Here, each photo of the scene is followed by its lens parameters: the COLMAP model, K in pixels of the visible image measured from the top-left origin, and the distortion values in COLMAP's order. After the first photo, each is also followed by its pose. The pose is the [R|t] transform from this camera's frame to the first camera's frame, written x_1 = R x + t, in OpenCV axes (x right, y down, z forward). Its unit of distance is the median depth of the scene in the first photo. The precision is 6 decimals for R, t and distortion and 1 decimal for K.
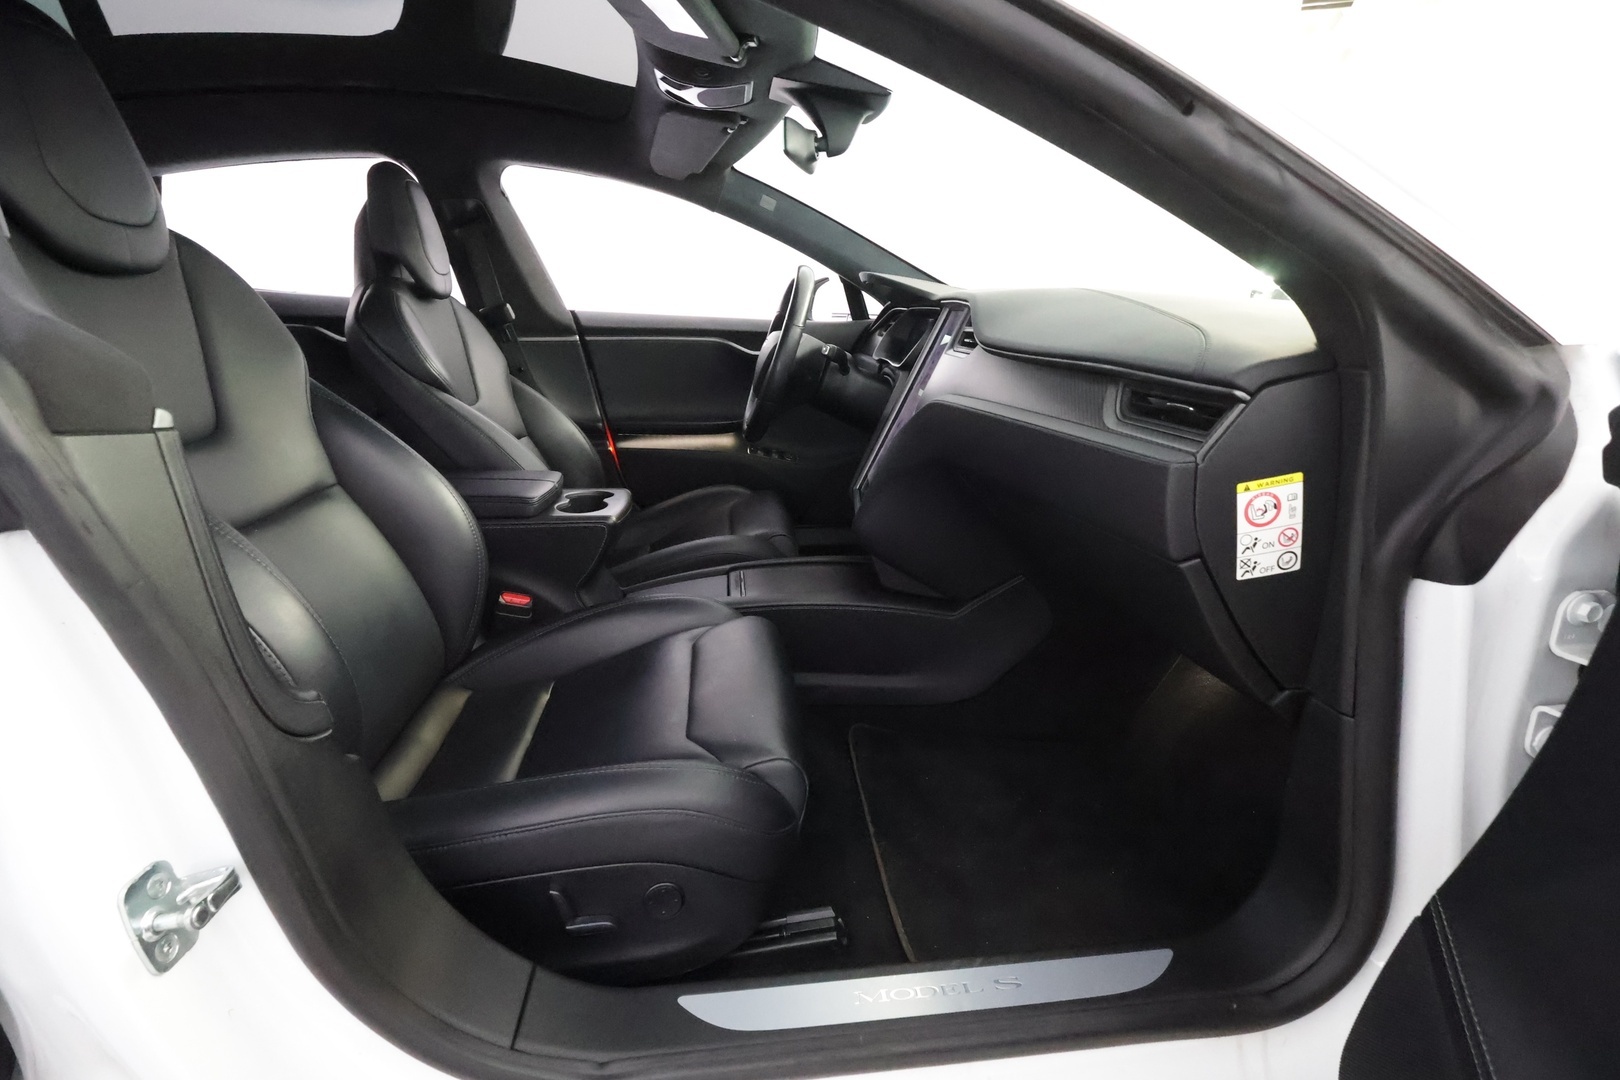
lens RADIAL K [[727.0, 0, 811.8], [0, 727.0, 541.8], [0, 0, 1]] dist [-0.000741, -0.000256]
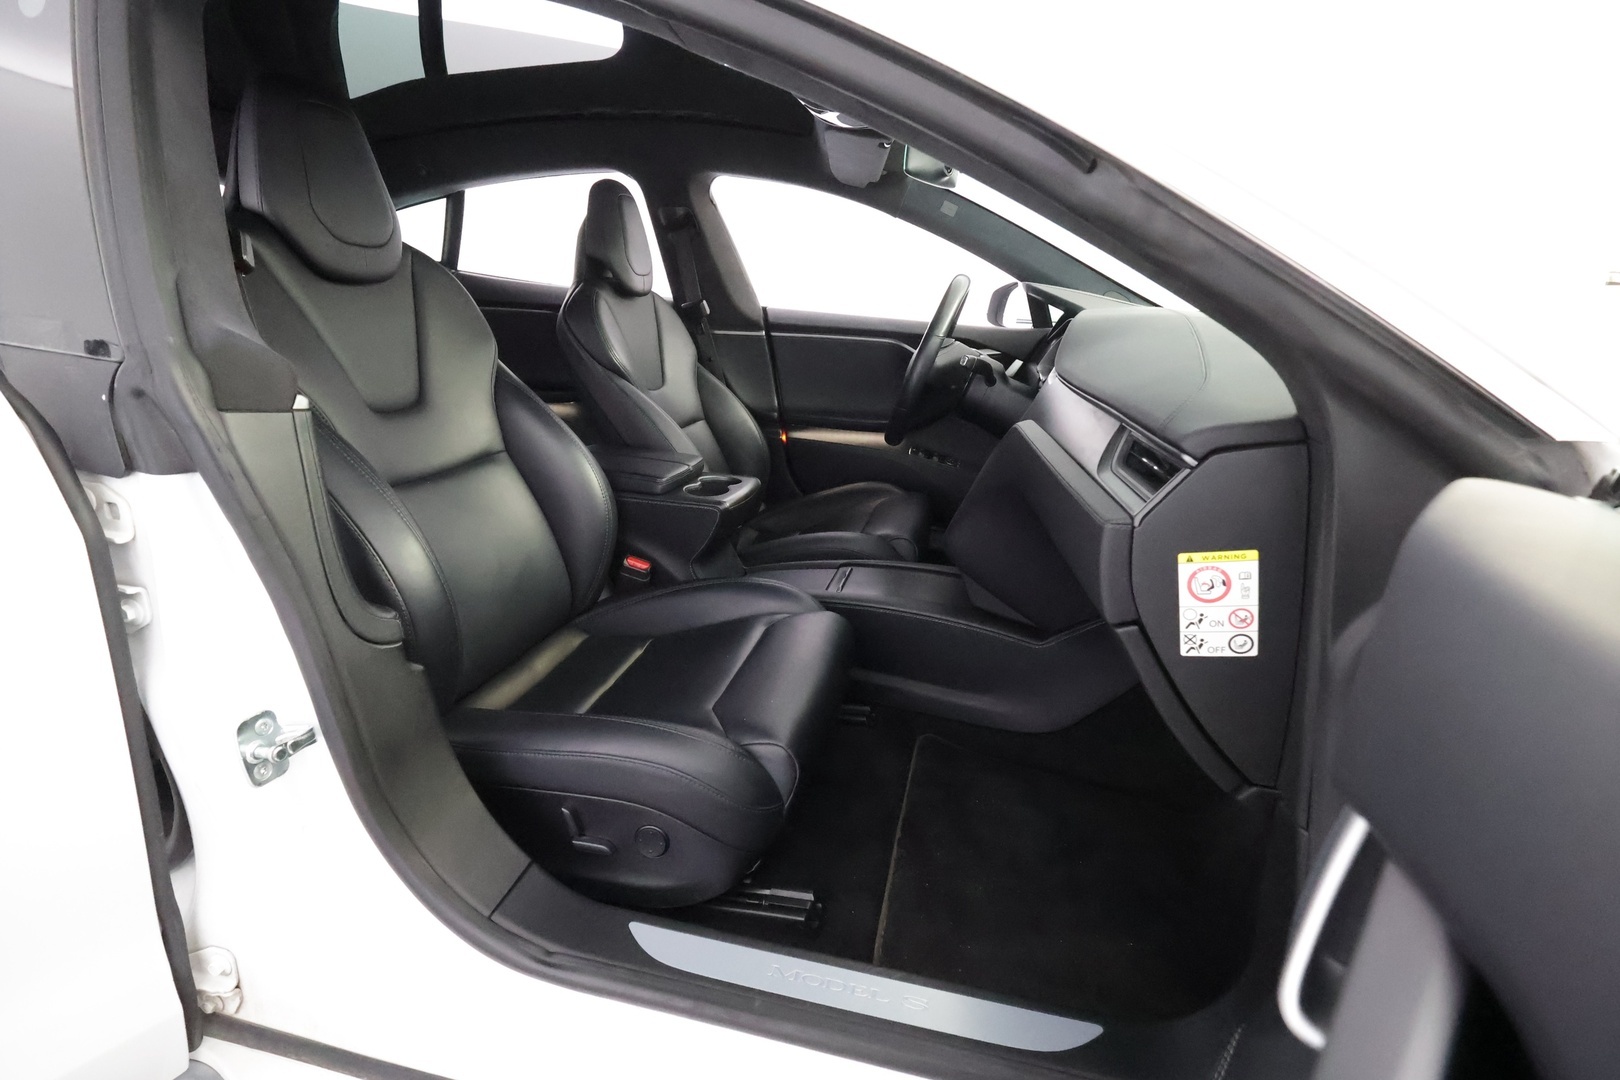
lens RADIAL K [[727.0, 0, 811.8], [0, 727.0, 541.8], [0, 0, 1]] dist [-0.000741, -0.000256]
pose [[0.943454, 0.133804, -0.303300, 0.299660], [-0.129740, 0.990978, 0.033608, -0.045719], [0.305061, 0.007643, 0.952302, -0.023496]]
